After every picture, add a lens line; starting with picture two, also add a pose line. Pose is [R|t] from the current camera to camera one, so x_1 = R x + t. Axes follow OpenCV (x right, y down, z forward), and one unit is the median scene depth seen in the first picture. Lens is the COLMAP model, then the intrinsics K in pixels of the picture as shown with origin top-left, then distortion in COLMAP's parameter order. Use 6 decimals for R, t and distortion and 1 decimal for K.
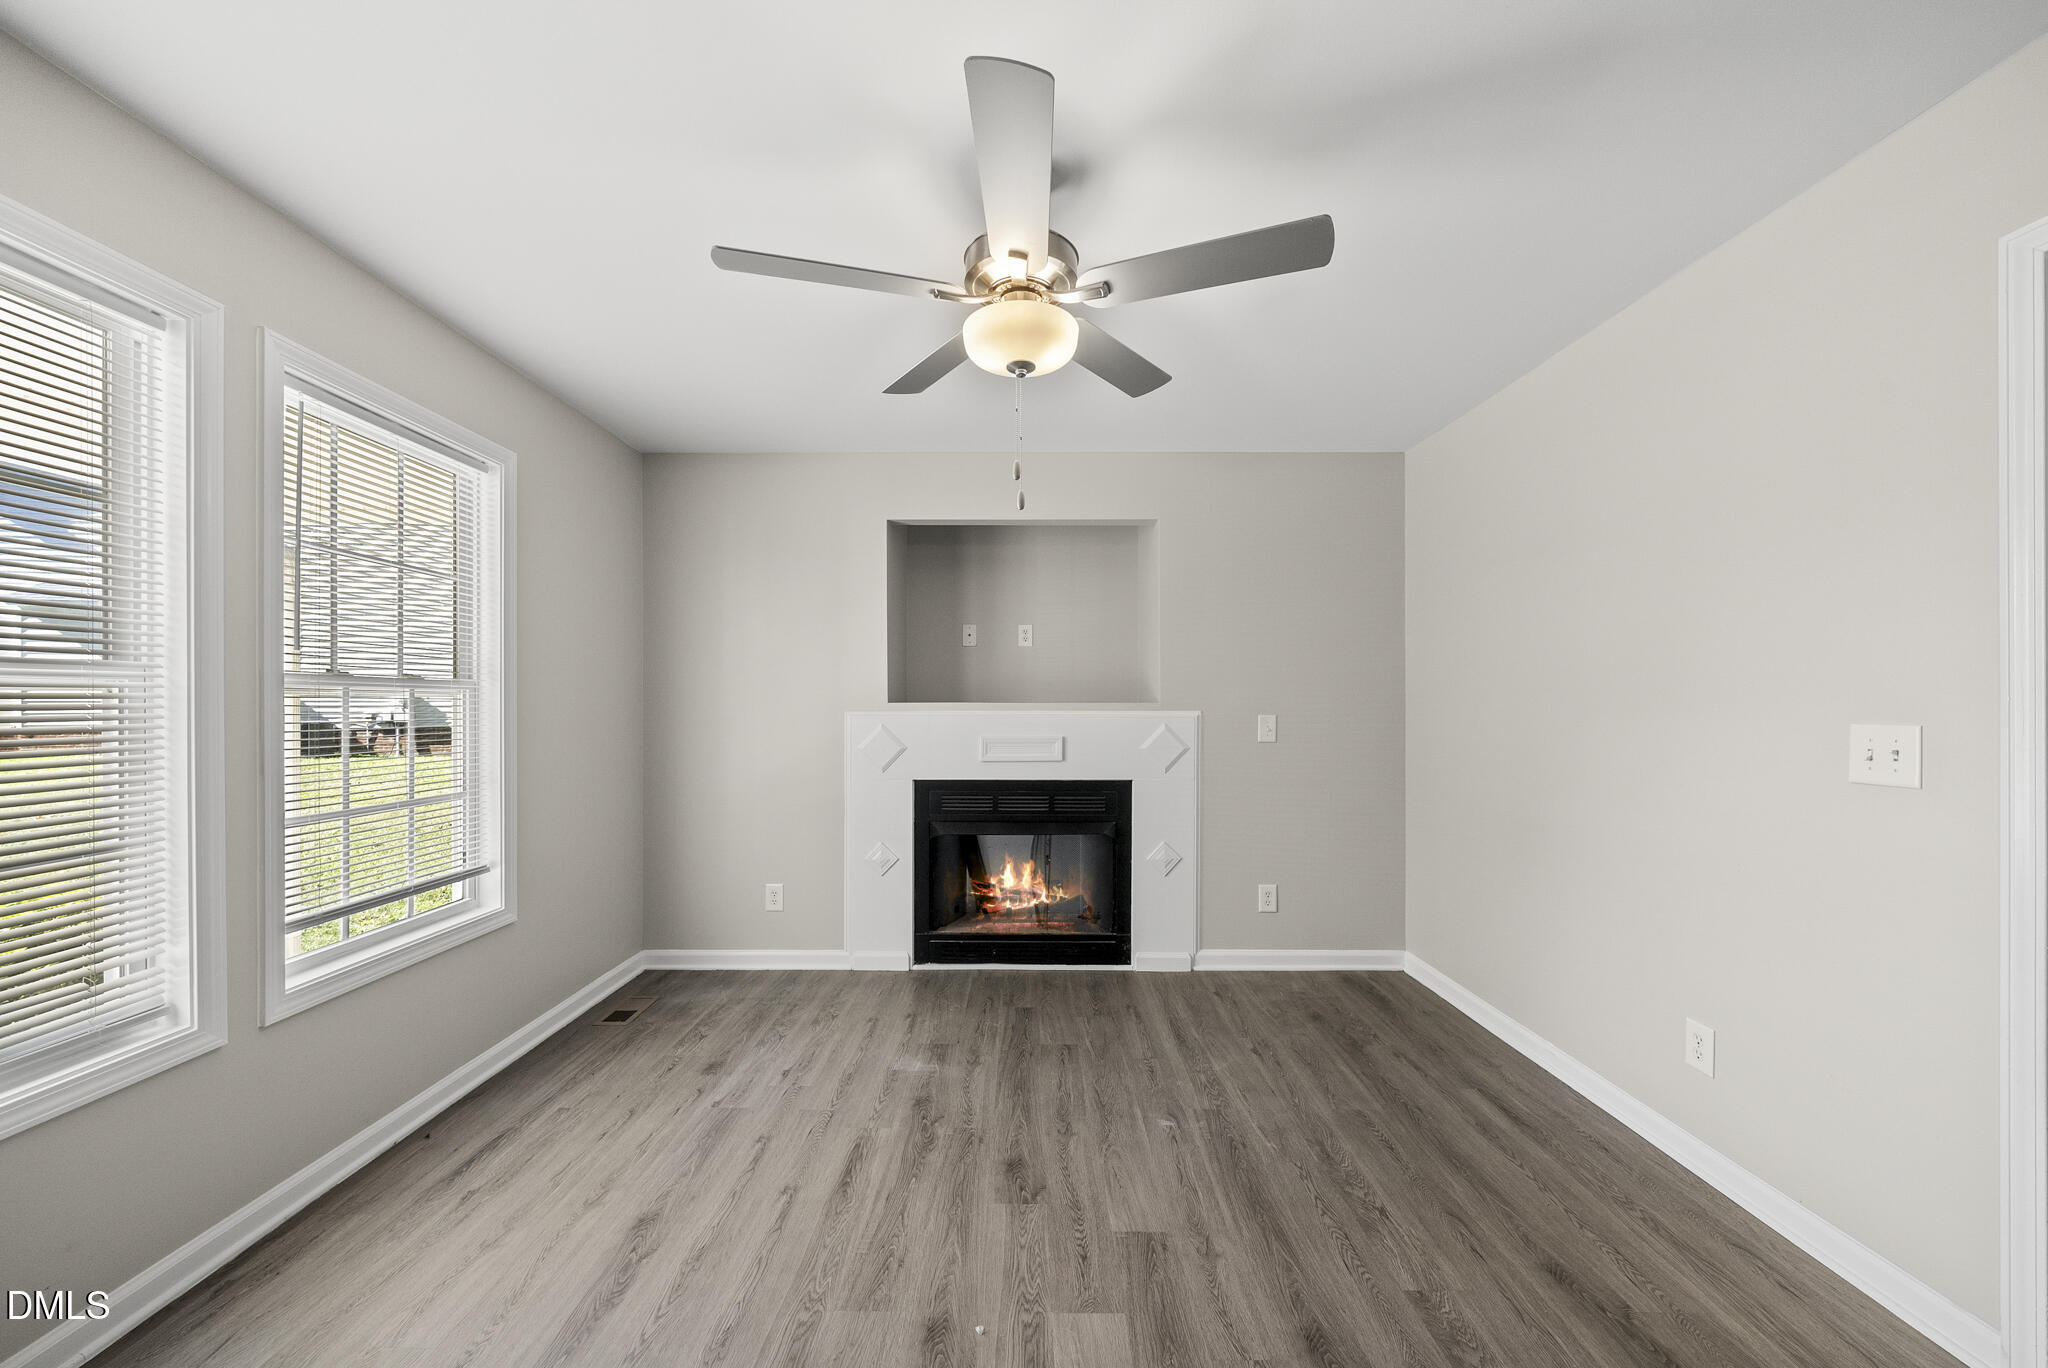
lens RADIAL K [[756.0, 0, 1012.8], [0, 756.0, 701.0], [0, 0, 1]] dist [-0.007344, 0.000242]
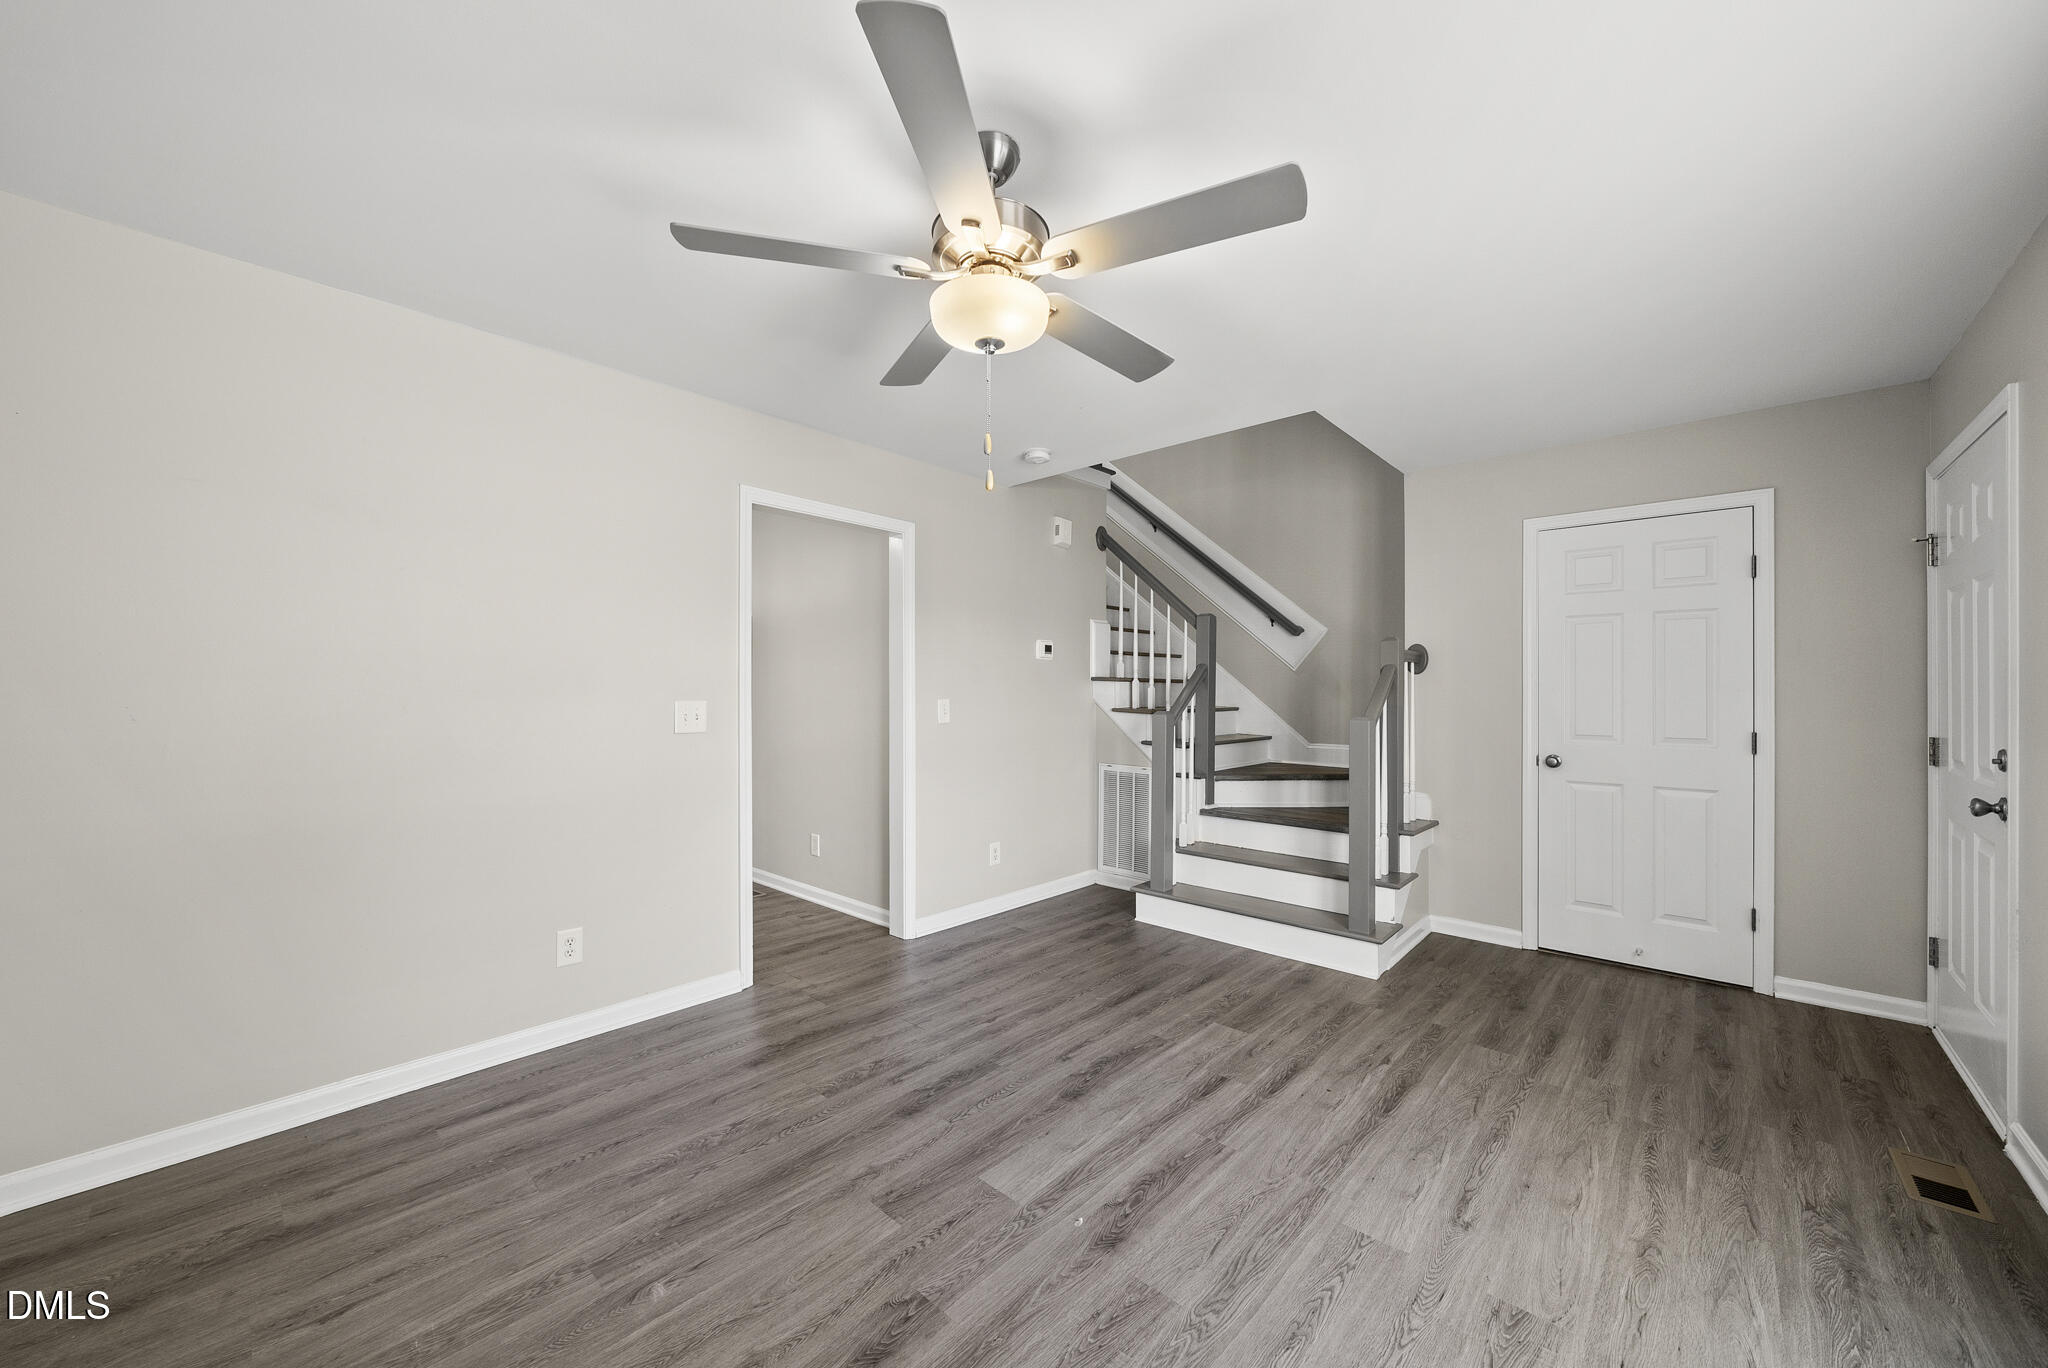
lens RADIAL K [[756.0, 0, 1022.8], [0, 756.0, 681.3], [0, 0, 1]] dist [-0.007344, 0.000242]
pose [[-0.744399, 0.005485, 0.667712, -0.478977], [-0.005579, 0.999880, -0.014432, 0.003582], [-0.667712, -0.014468, -0.744279, 1.211629]]
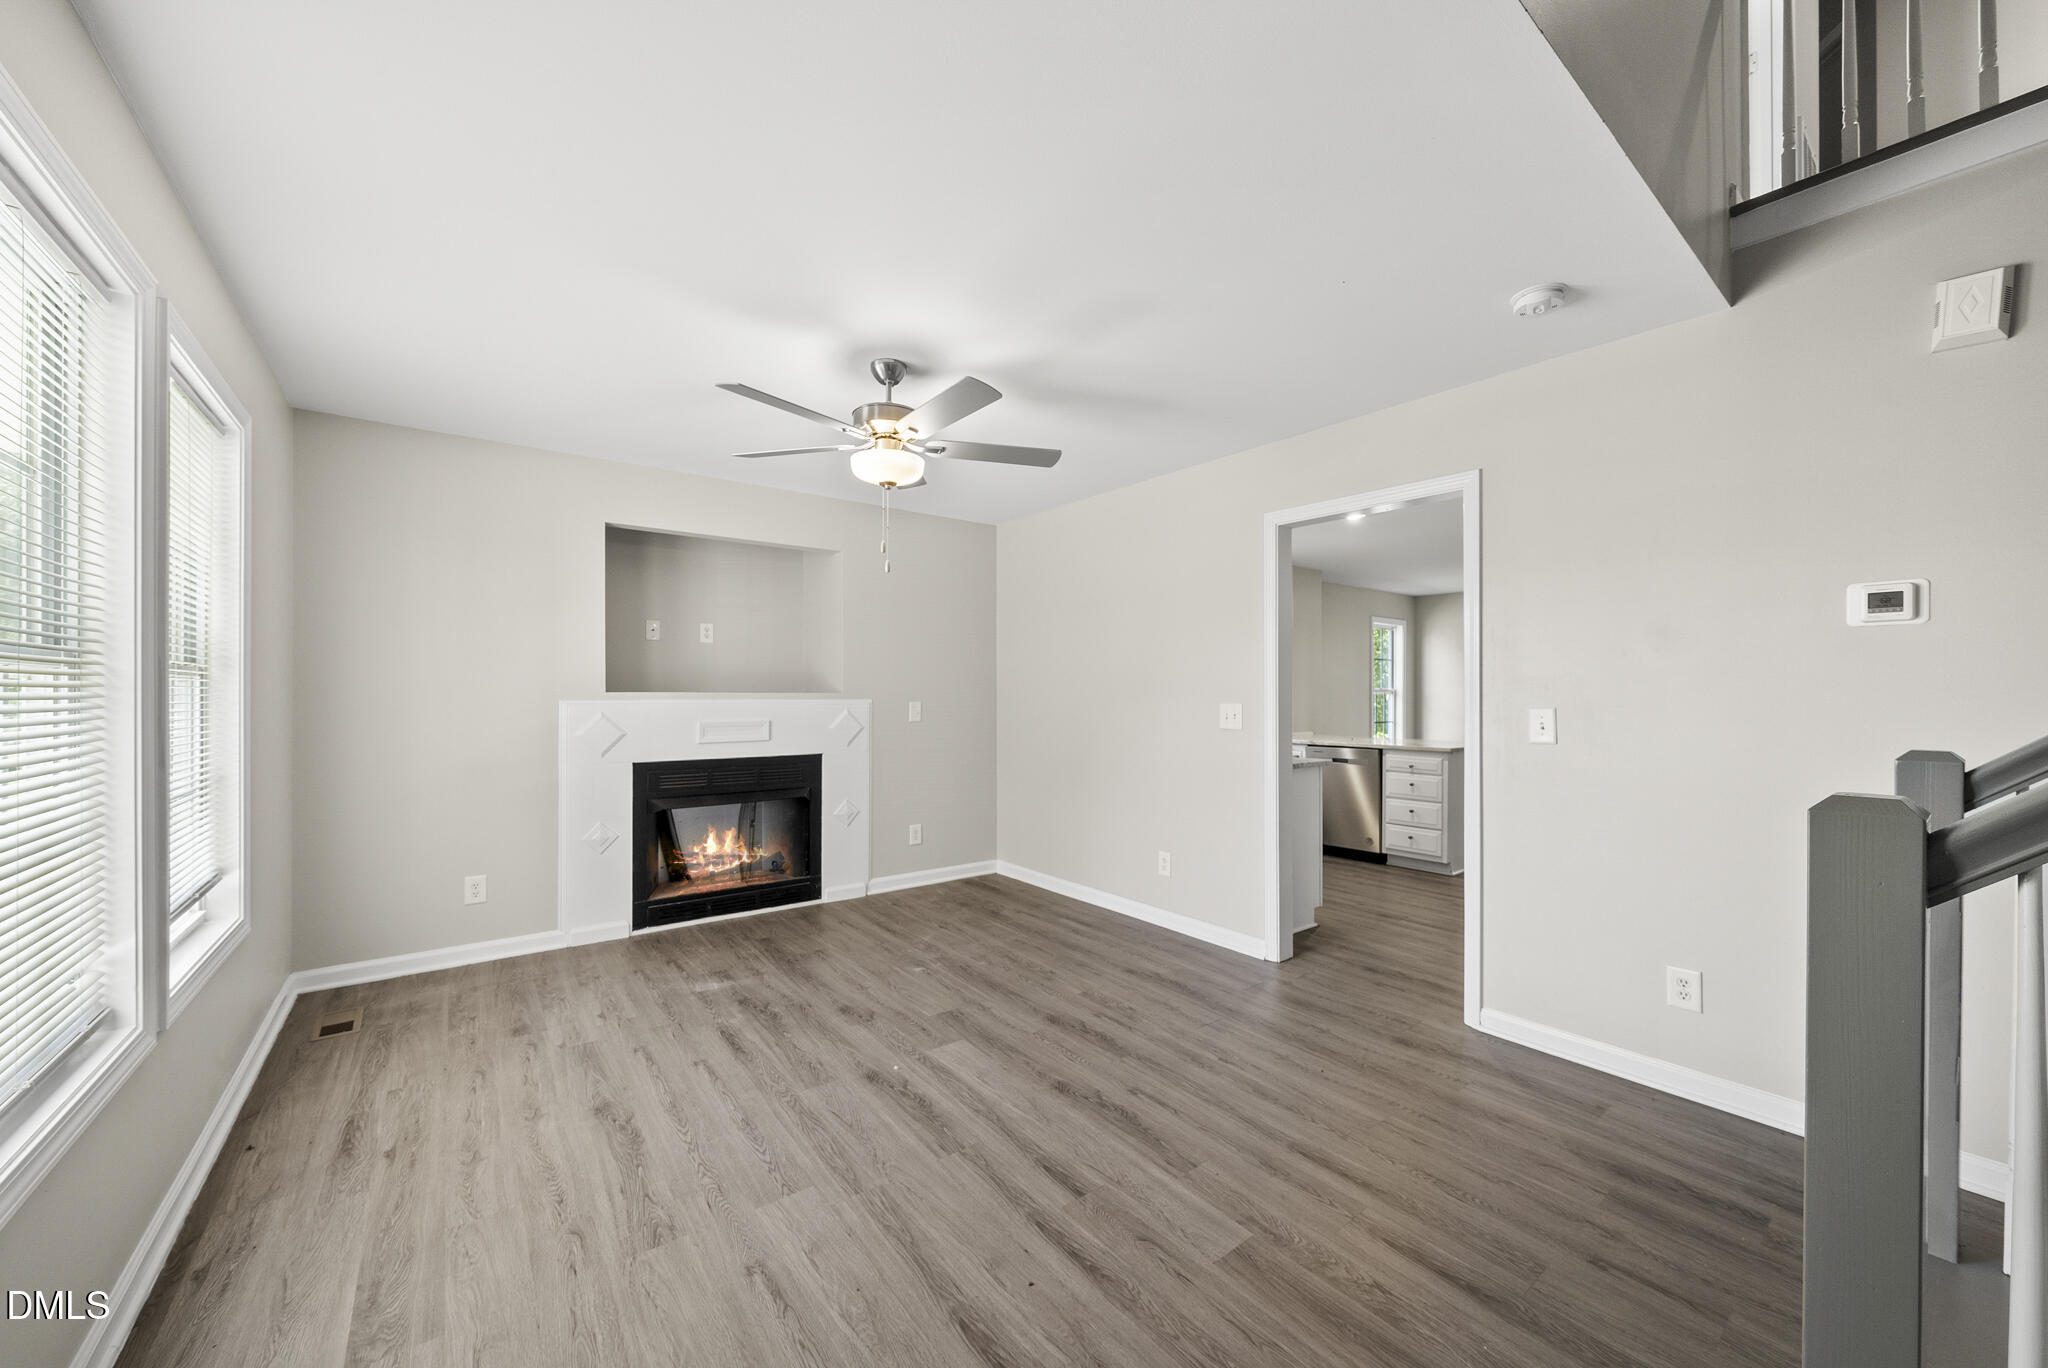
lens RADIAL K [[756.0, 0, 1014.2], [0, 756.0, 686.0], [0, 0, 1]] dist [-0.007344, 0.000242]
pose [[0.794113, 0.008394, 0.607712, -0.535620], [-0.004109, 0.999956, -0.008443, -0.000157], [-0.607756, 0.004208, 0.794112, -0.308316]]
